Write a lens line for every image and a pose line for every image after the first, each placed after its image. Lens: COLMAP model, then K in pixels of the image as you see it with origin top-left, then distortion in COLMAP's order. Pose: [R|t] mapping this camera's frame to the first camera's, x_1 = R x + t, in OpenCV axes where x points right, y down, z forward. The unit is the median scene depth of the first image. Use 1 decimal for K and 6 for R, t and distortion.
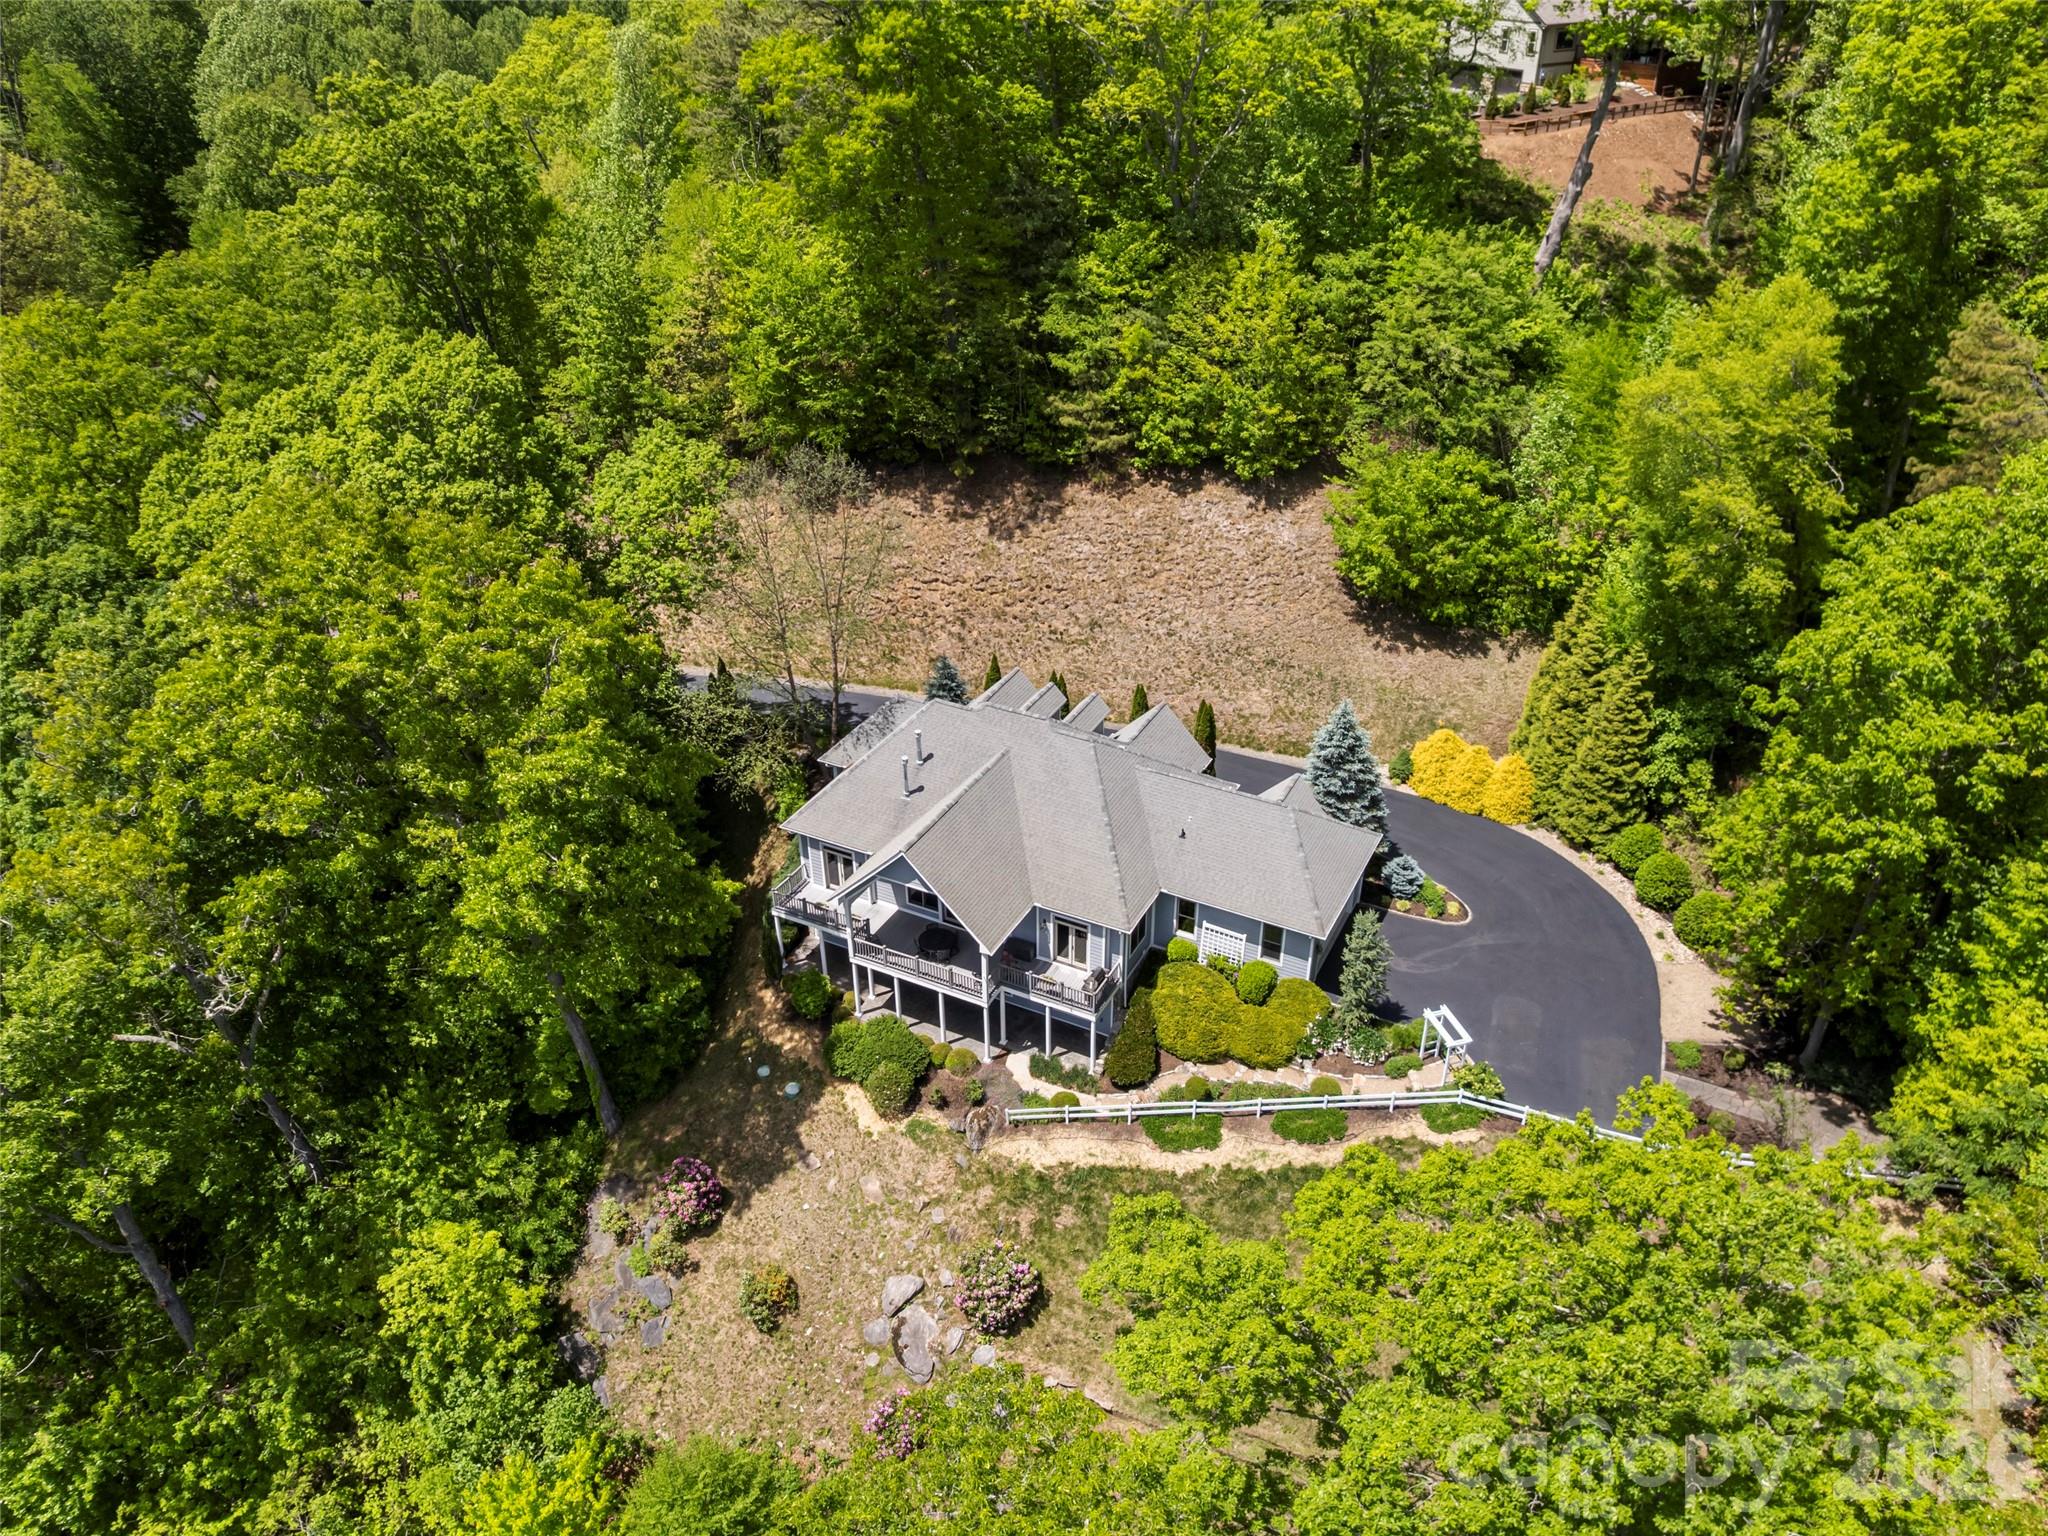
lens RADIAL K [[1470.3, 0, 1024.0], [0, 1470.3, 768.0], [0, 0, 1]] dist [-0.046207, -0.000872]
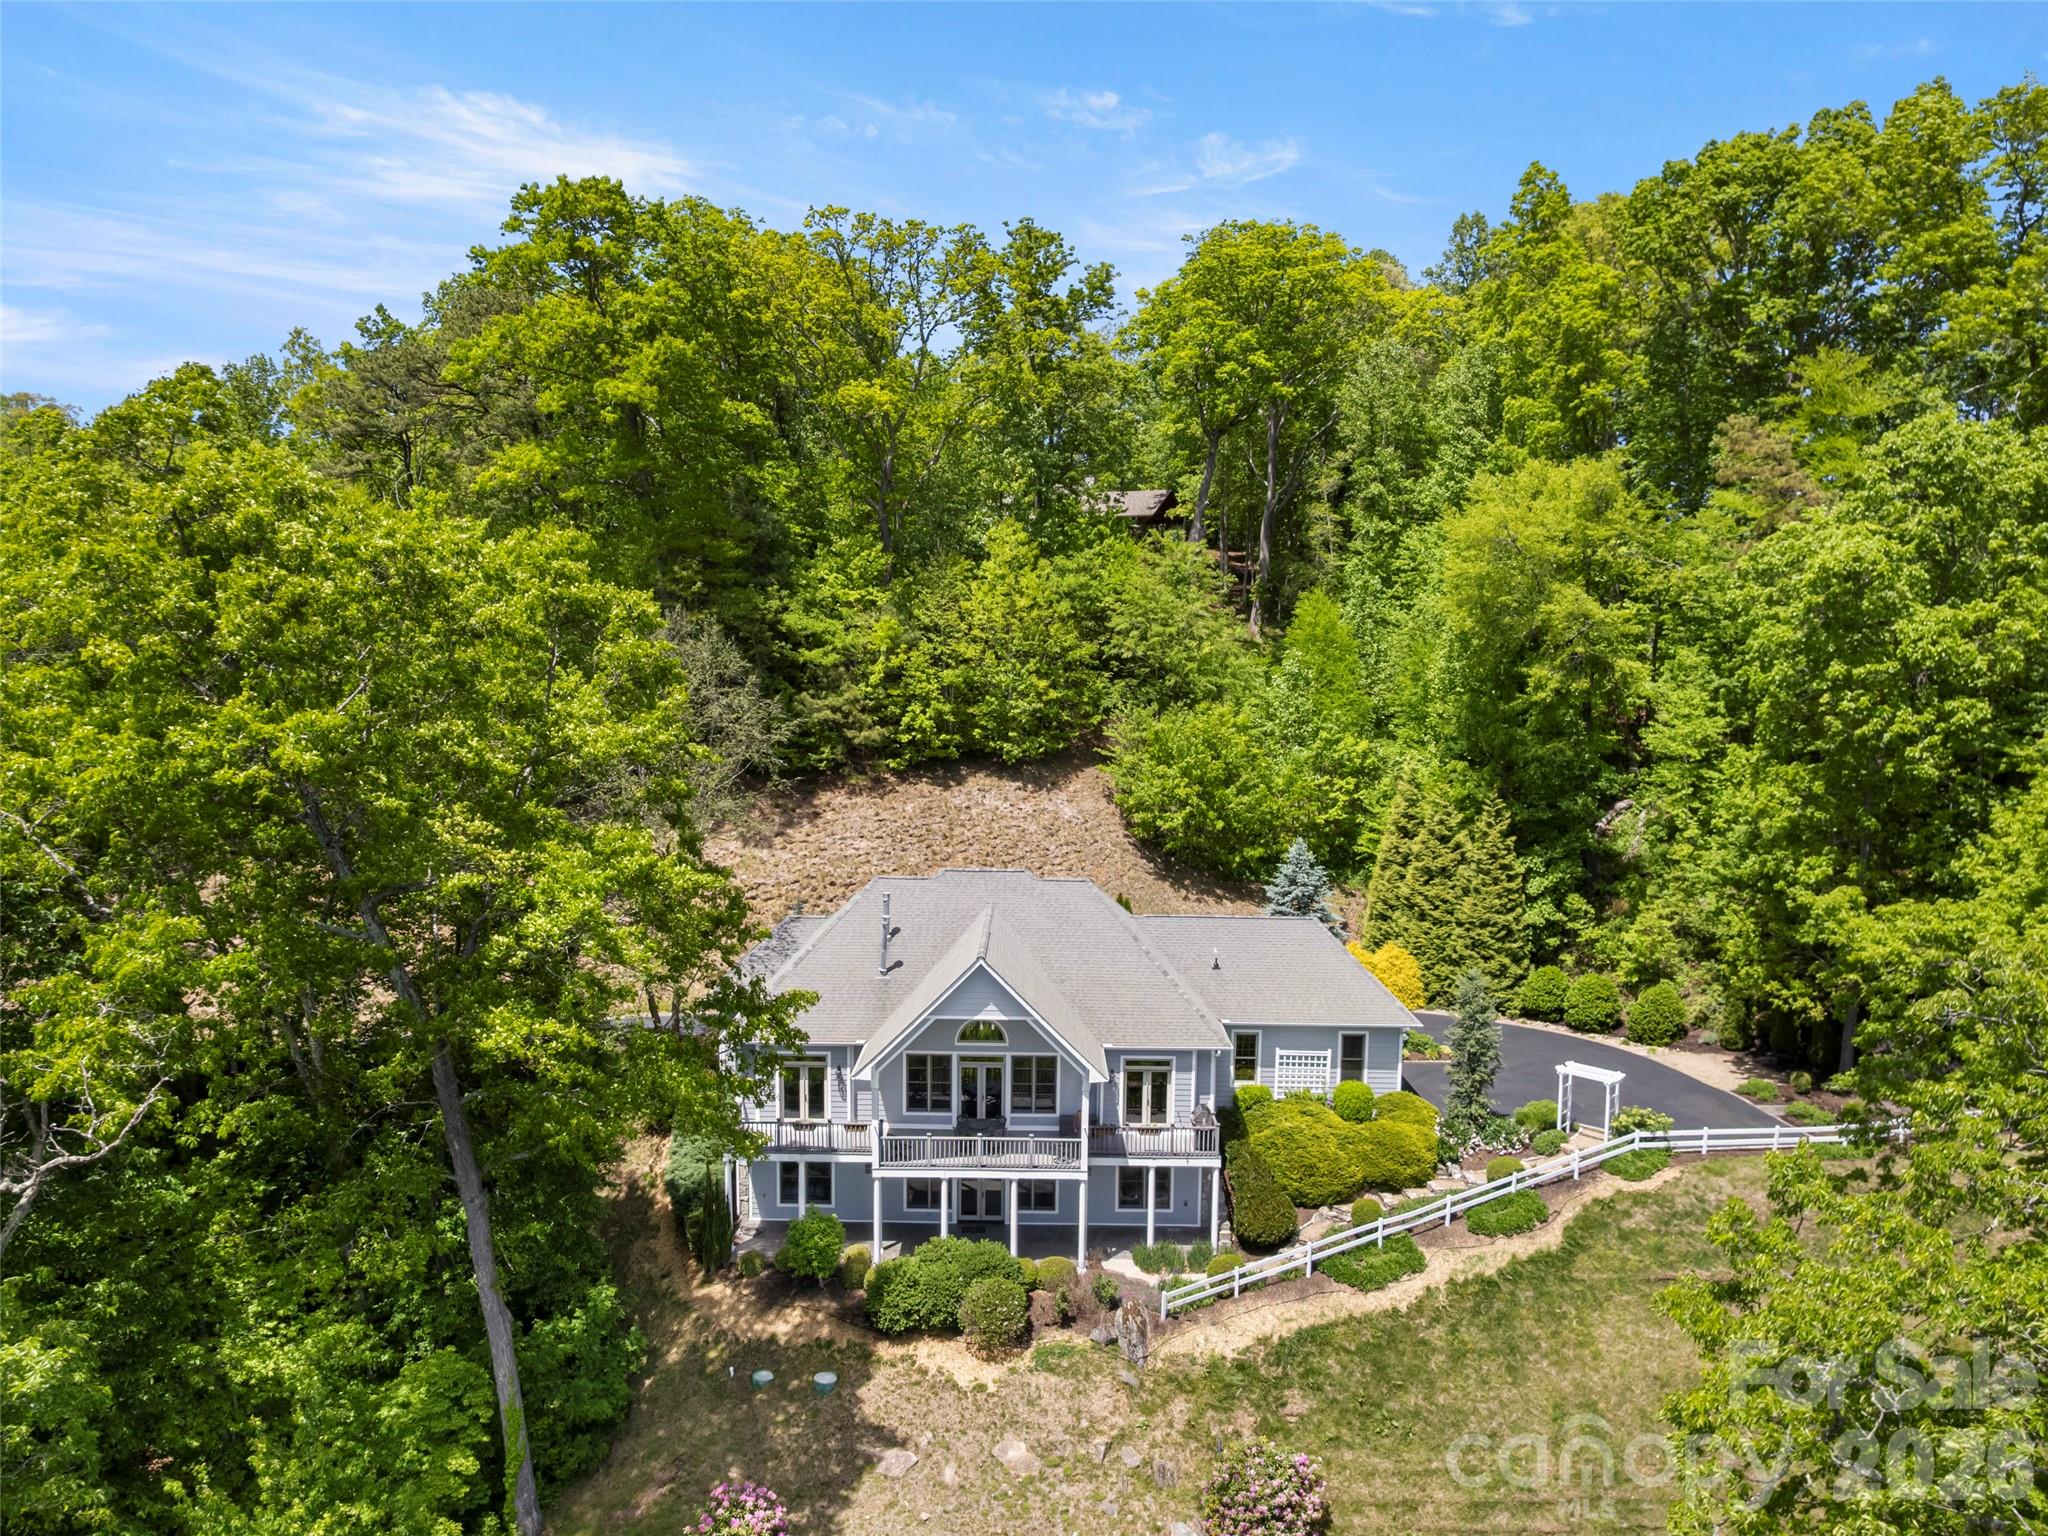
lens RADIAL K [[1465.2, 0, 1024.0], [0, 1465.2, 768.0], [0, 0, 1]] dist [-0.060234, -0.000598]
pose [[0.894462, -0.024404, 0.446477, -0.335284], [0.219283, 0.894134, -0.390435, 0.225650], [-0.389682, 0.447134, 0.805120, 0.268685]]
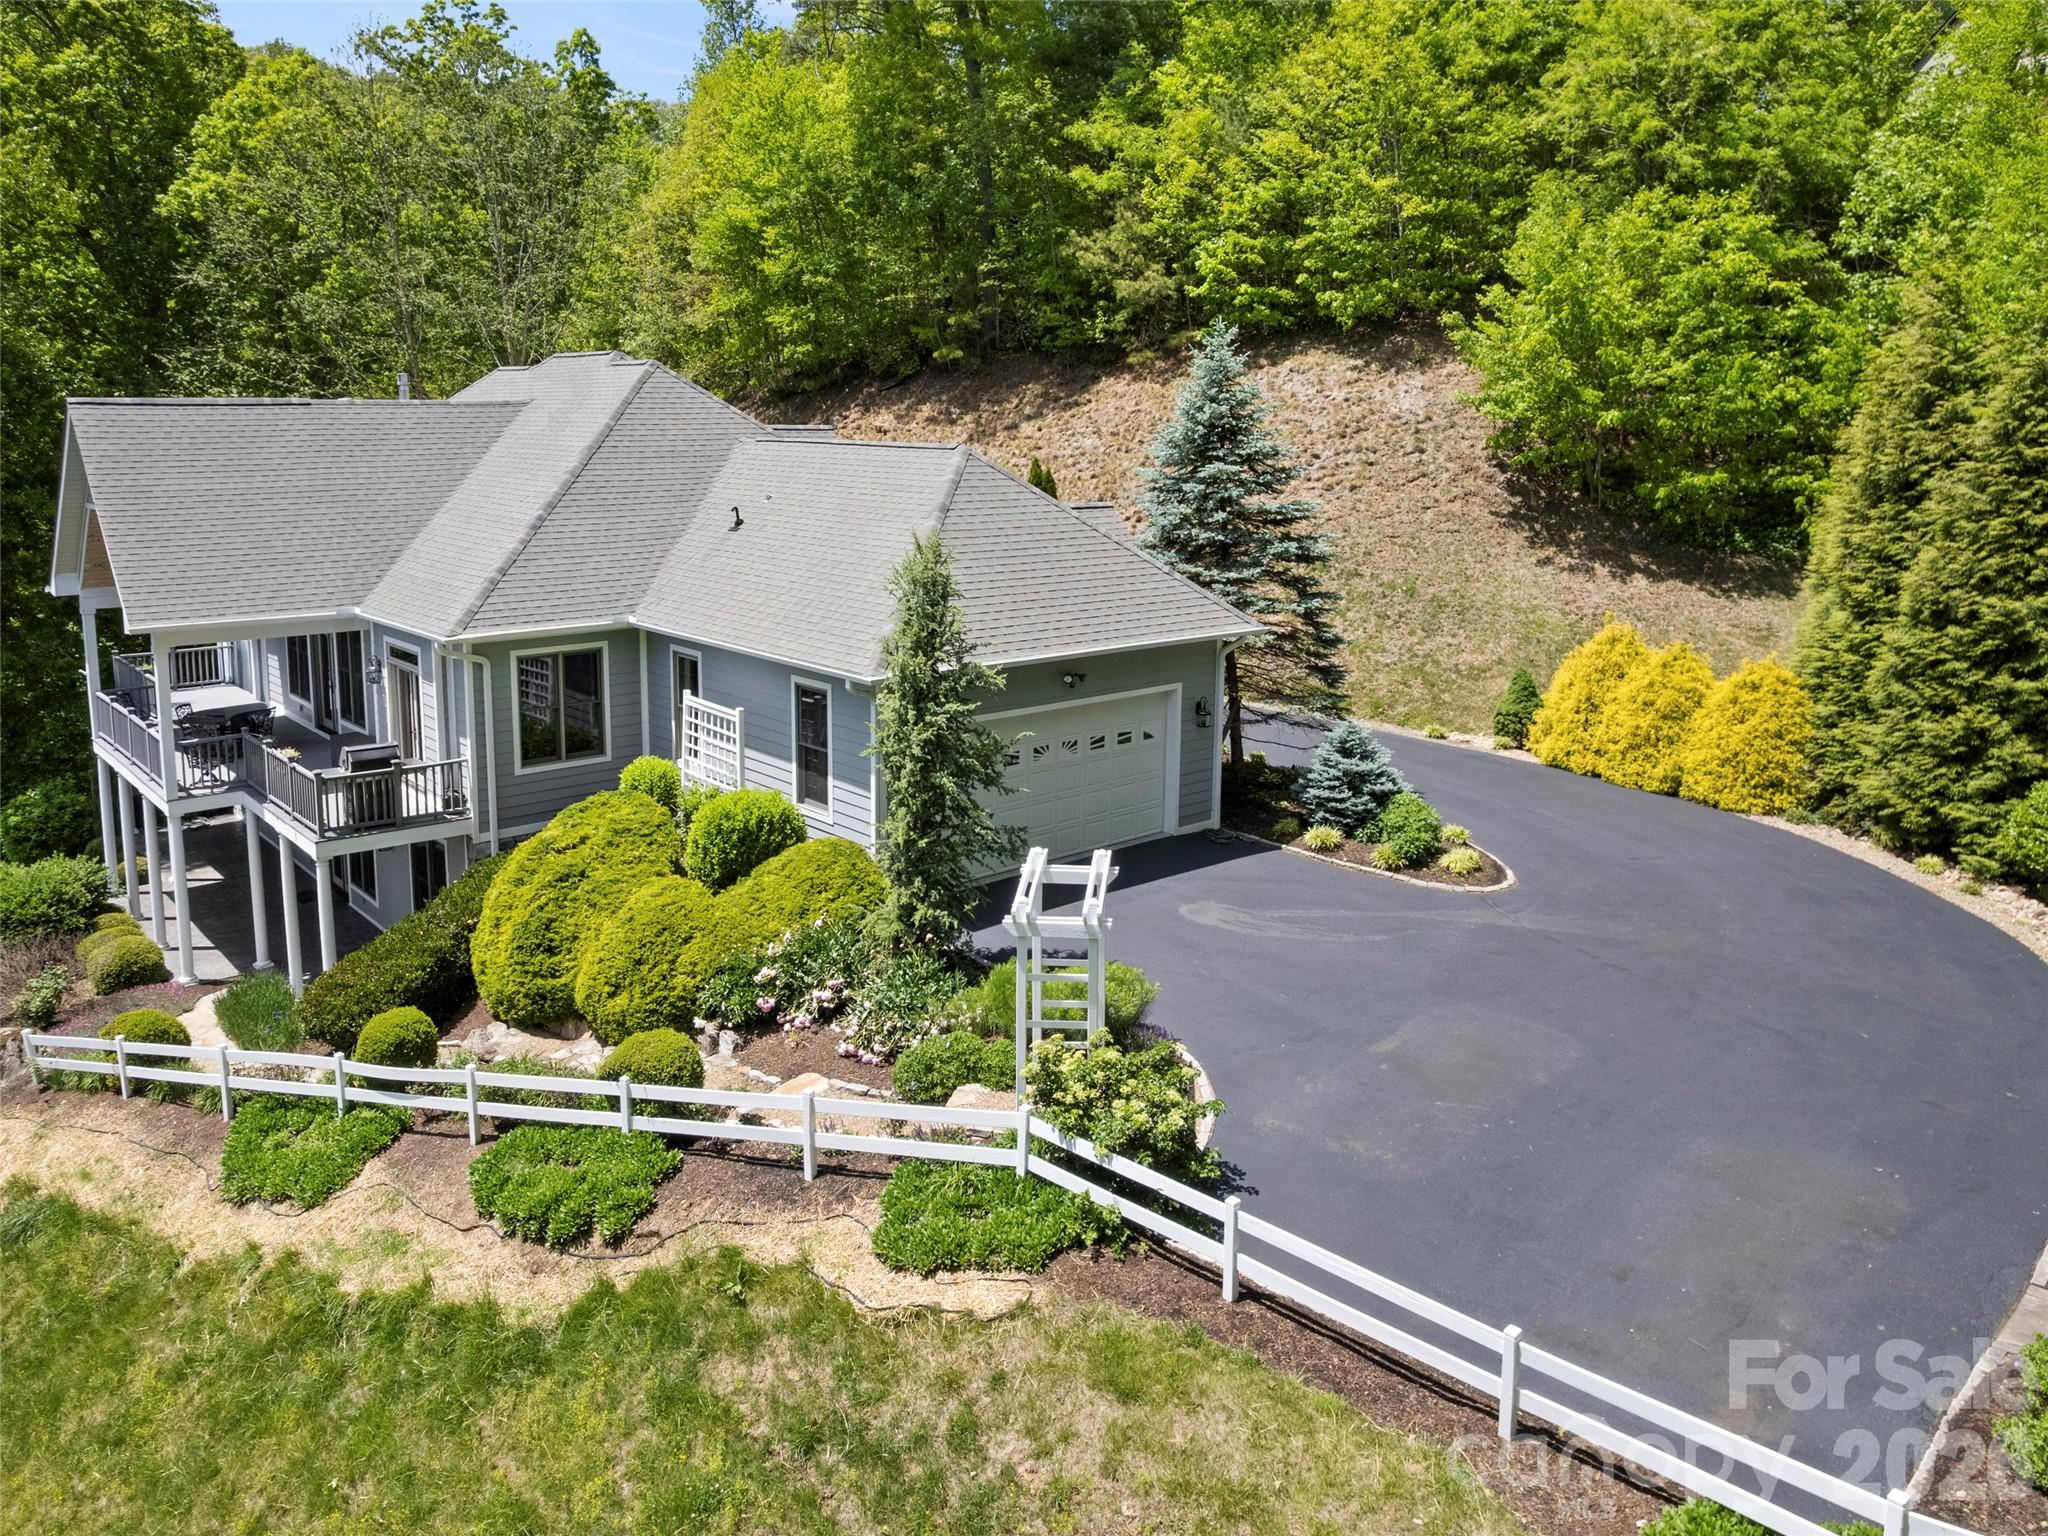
lens RADIAL K [[1527.0, 0, 1014.0], [0, 1527.0, 625.2], [0, 0, 1]] dist [-0.045036, 0.000050]
pose [[0.931217, 0.064218, -0.358762, 0.305370], [-0.200892, 0.911761, -0.358237, 0.189127], [0.304100, 0.405669, 0.861949, 0.592206]]
